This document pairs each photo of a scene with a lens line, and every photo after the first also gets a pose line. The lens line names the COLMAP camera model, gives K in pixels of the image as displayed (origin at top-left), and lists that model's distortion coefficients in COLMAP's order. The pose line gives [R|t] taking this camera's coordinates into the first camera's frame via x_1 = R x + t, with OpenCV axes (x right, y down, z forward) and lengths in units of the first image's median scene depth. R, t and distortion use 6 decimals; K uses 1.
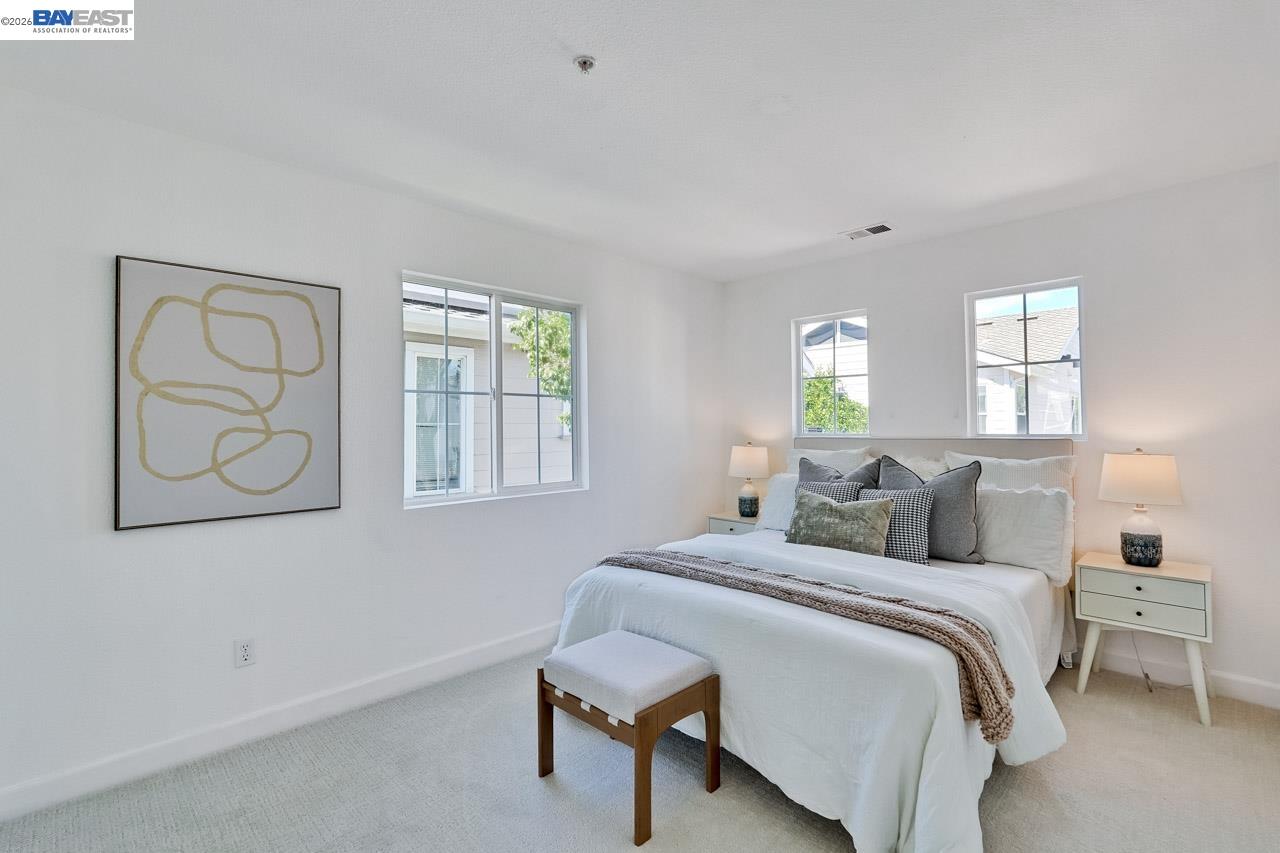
lens RADIAL K [[572.0, 0, 640.0], [0, 572.0, 426.5], [0, 0, 1]] dist [-0.000102, 0.000024]
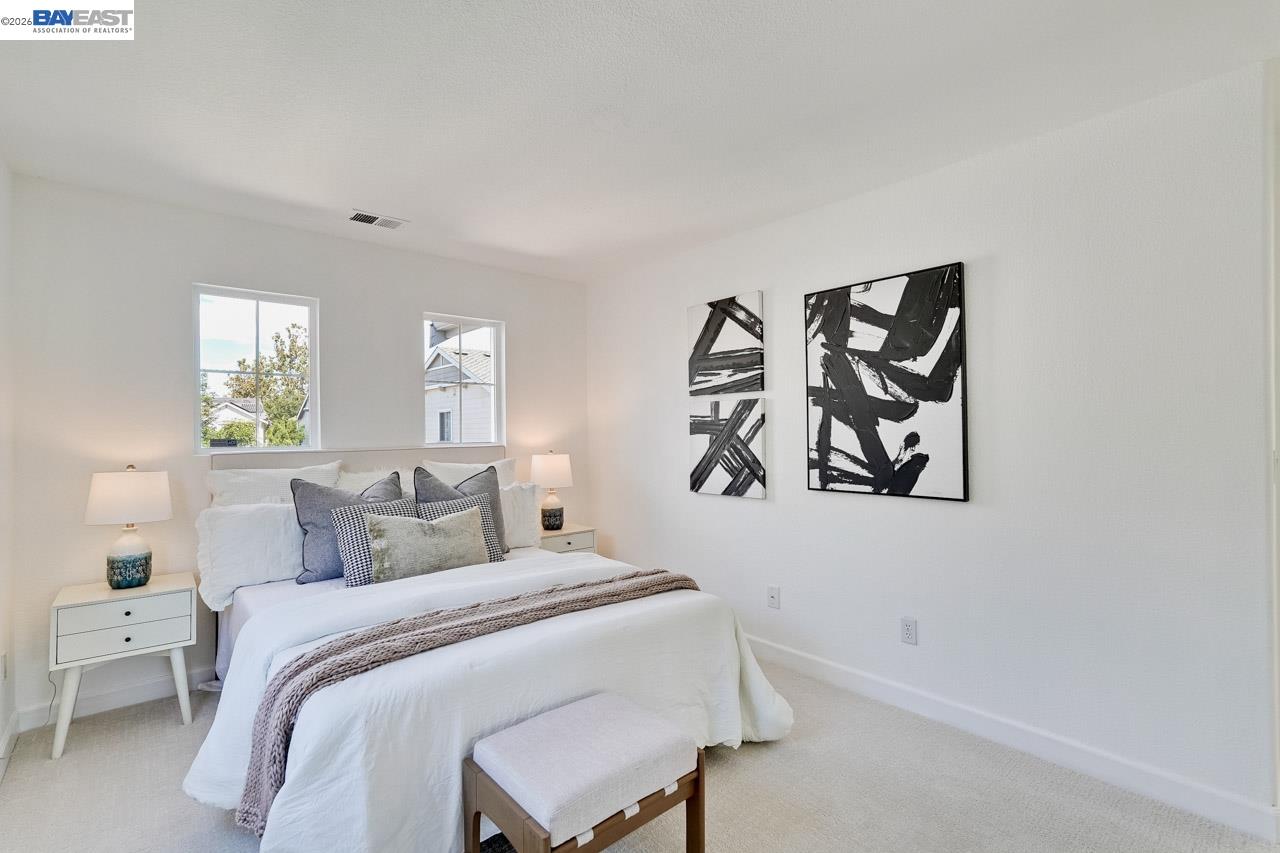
lens RADIAL K [[600.7, 0, 640.0], [0, 600.7, 426.5], [0, 0, 1]] dist [0.001146, 0.000202]
pose [[0.080763, 0.014575, 0.996627, -0.289622], [0.013363, 0.999787, -0.015704, 0.002913], [-0.996644, 0.014587, 0.080551, 0.306599]]
